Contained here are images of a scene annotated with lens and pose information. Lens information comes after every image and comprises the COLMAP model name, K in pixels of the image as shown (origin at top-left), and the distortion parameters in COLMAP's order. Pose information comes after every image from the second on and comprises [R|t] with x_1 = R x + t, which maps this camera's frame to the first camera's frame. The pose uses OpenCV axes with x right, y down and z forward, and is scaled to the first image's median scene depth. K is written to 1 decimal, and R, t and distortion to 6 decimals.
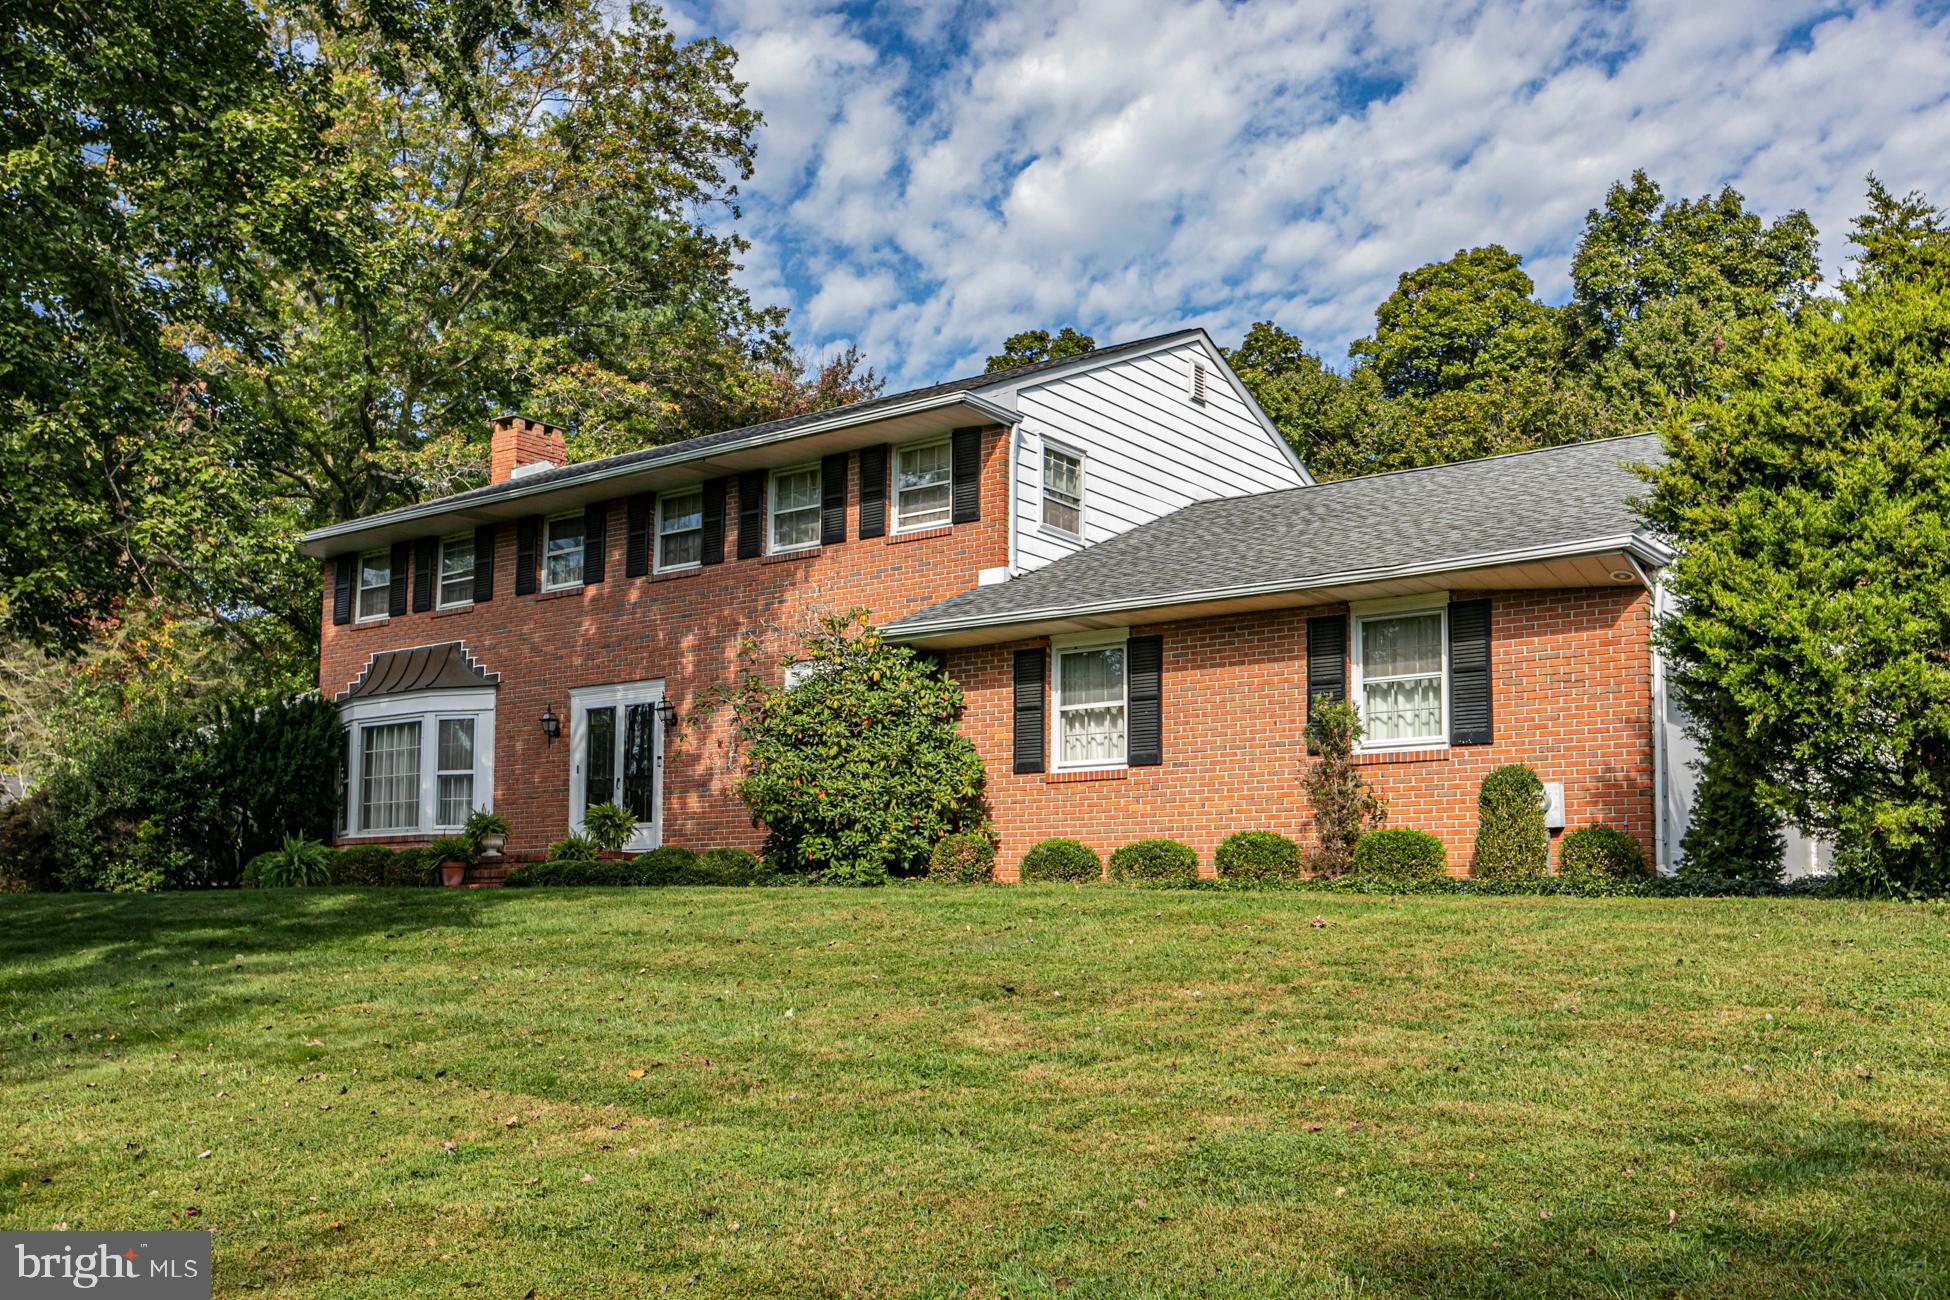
lens RADIAL K [[1909.6, 0, 963.2], [0, 1909.6, 661.0], [0, 0, 1]] dist [-0.001041, 0.000000]
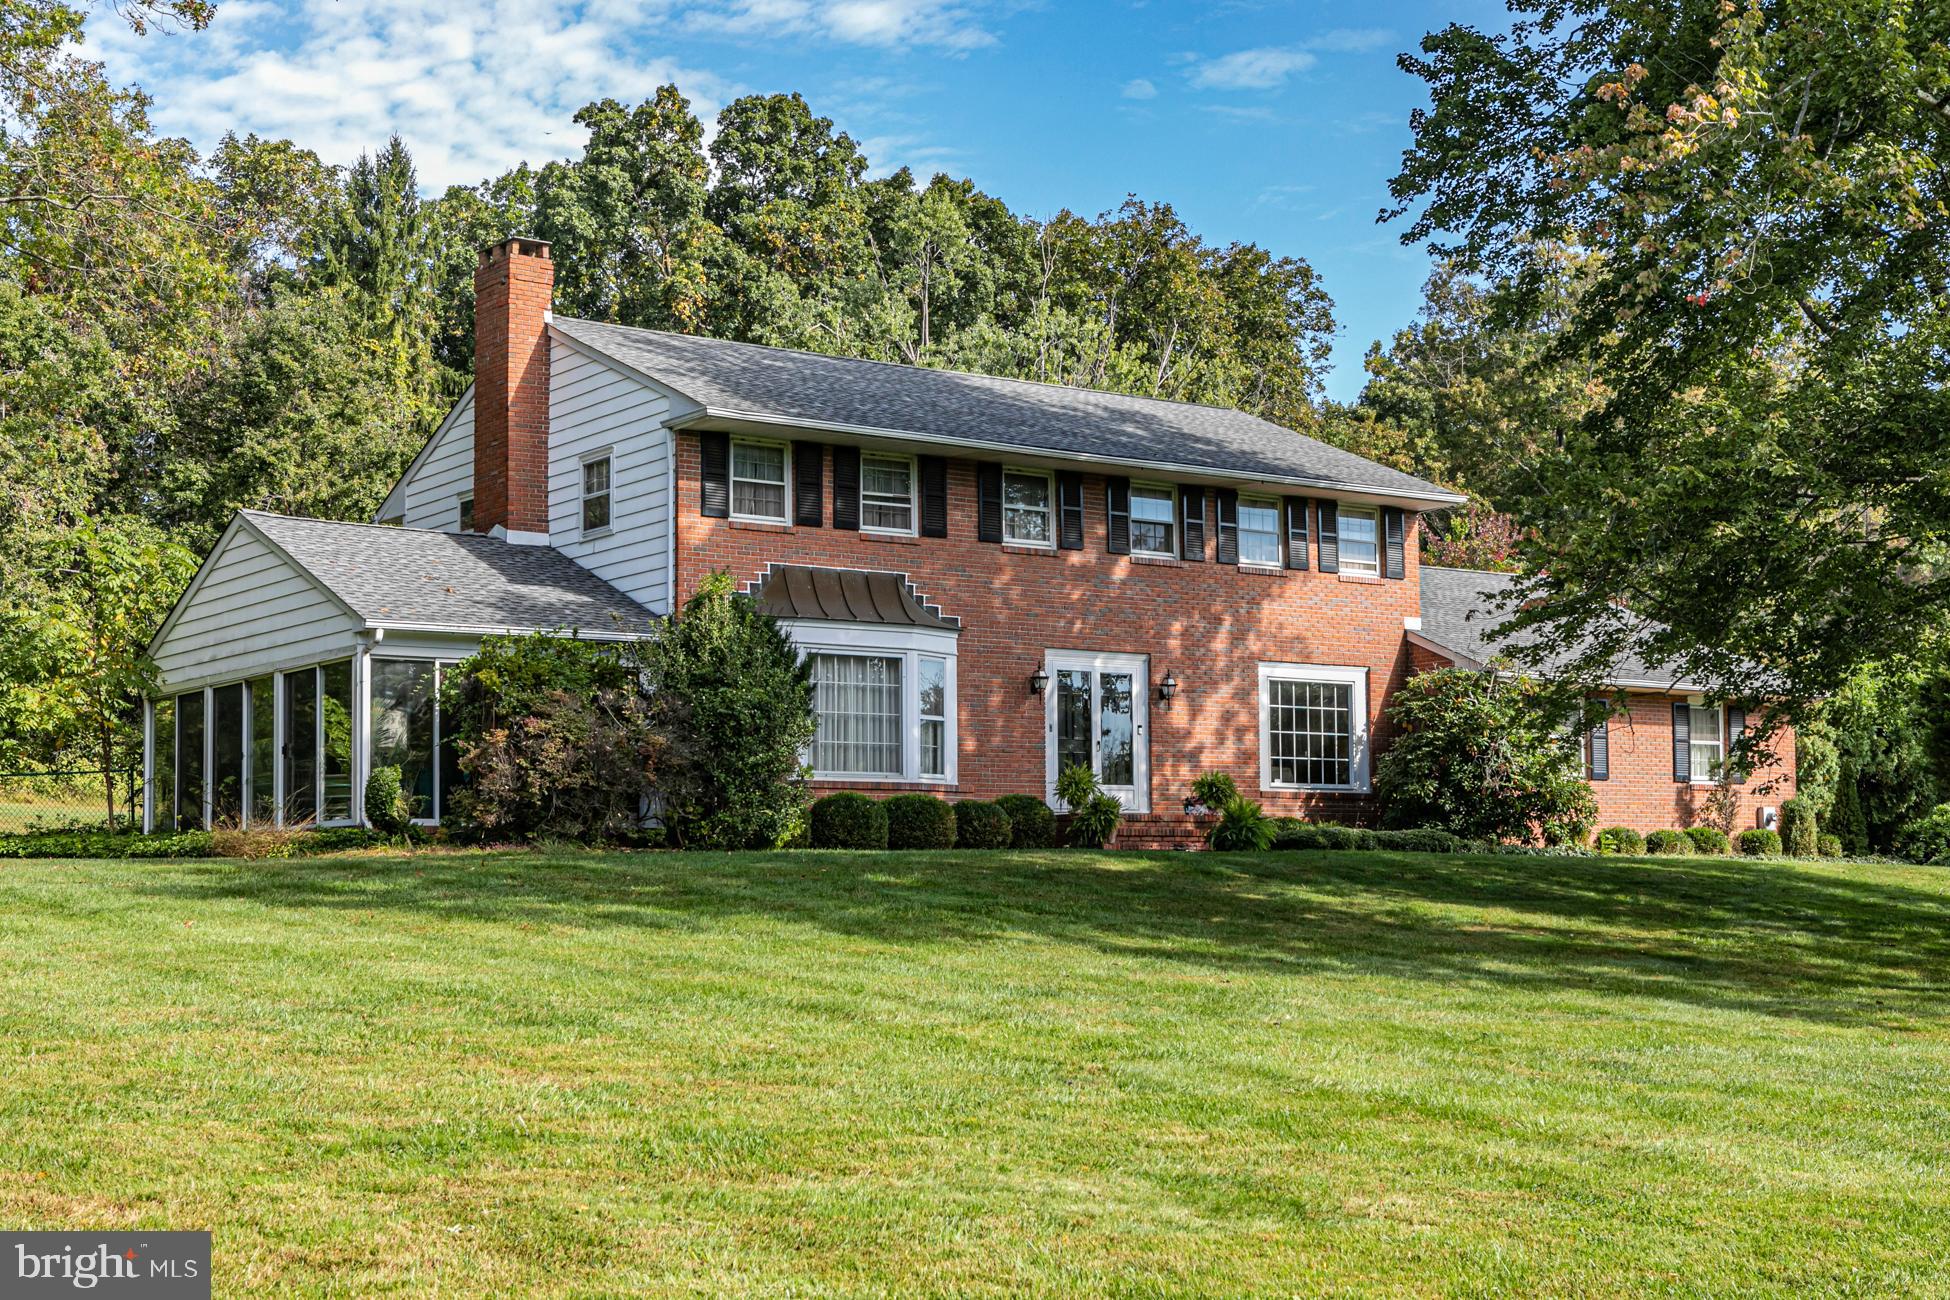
lens RADIAL K [[2658.3, 0, 977.9], [0, 2658.3, 738.6], [0, 0, 1]] dist [-0.020591, 0.000000]
pose [[0.270283, 0.047867, 0.961590, -1.577525], [-0.132767, 0.991074, -0.012017, 0.084190], [-0.953583, -0.124420, 0.274226, 0.641352]]
